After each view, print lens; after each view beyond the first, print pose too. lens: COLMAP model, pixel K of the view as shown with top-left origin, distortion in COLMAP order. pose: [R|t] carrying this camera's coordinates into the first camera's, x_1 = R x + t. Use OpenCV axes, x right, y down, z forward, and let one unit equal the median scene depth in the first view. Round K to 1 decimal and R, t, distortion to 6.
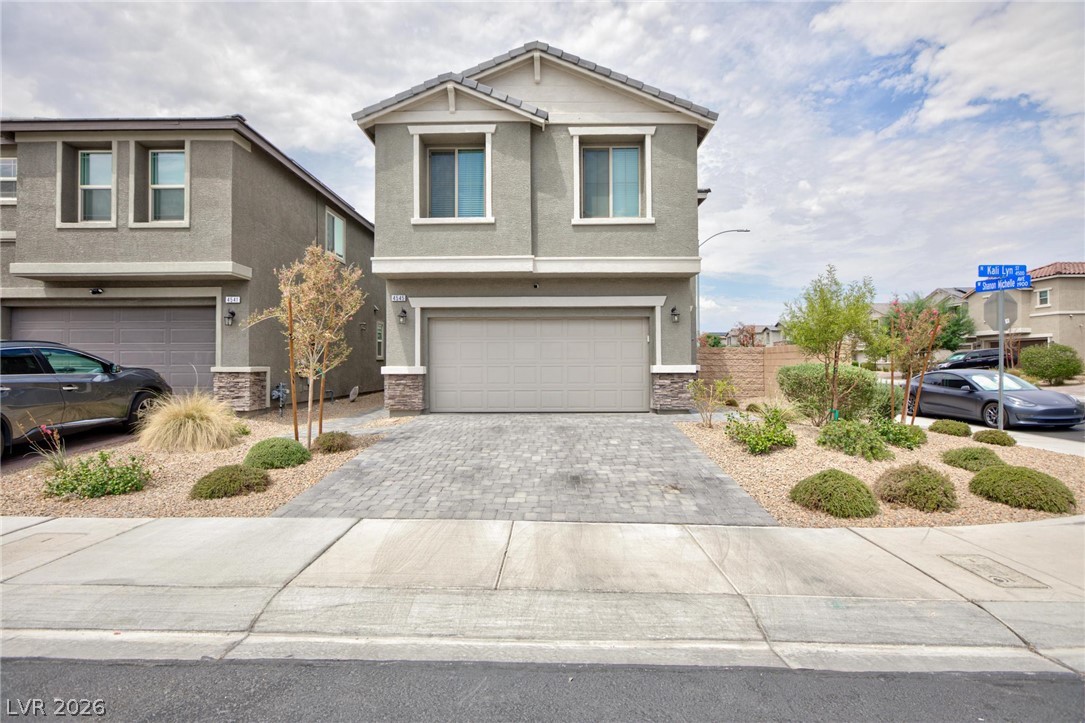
lens RADIAL K [[505.7, 0, 536.7], [0, 505.7, 360.7], [0, 0, 1]] dist [-0.017565, 0.007204]
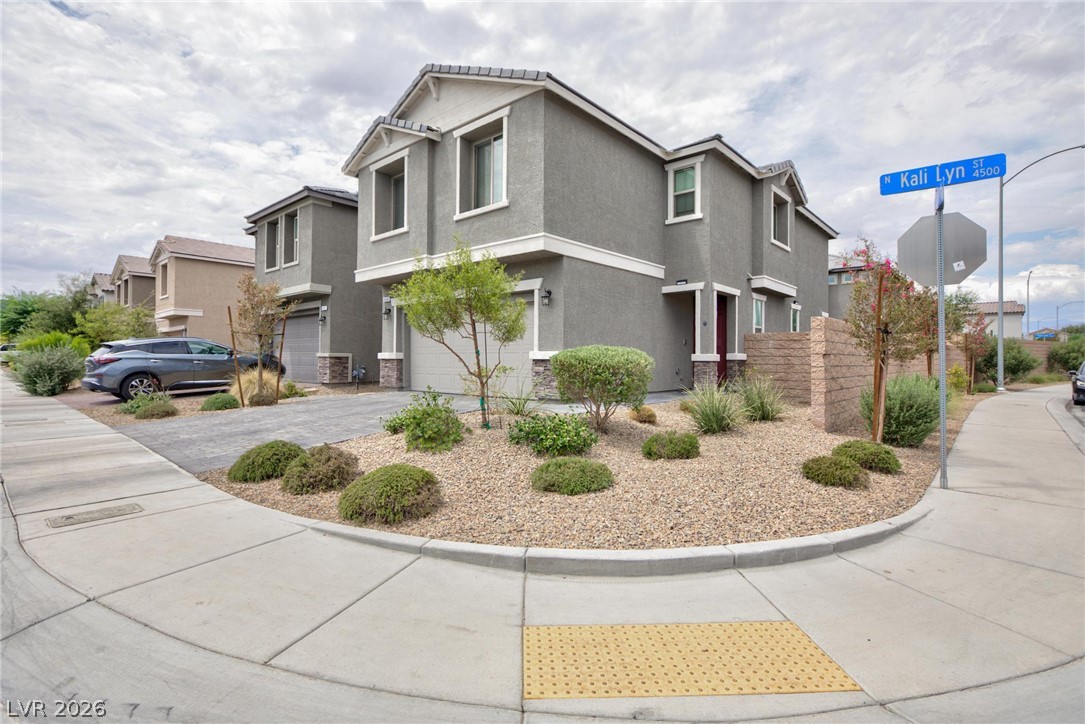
lens RADIAL K [[505.7, 0, 540.8], [0, 505.7, 358.5], [0, 0, 1]] dist [-0.017565, 0.007204]
pose [[0.766050, 0.007381, -0.642738, 0.908561], [-0.005269, 0.999973, 0.005204, 0.018751], [0.642759, -0.000600, 0.766068, 0.288851]]
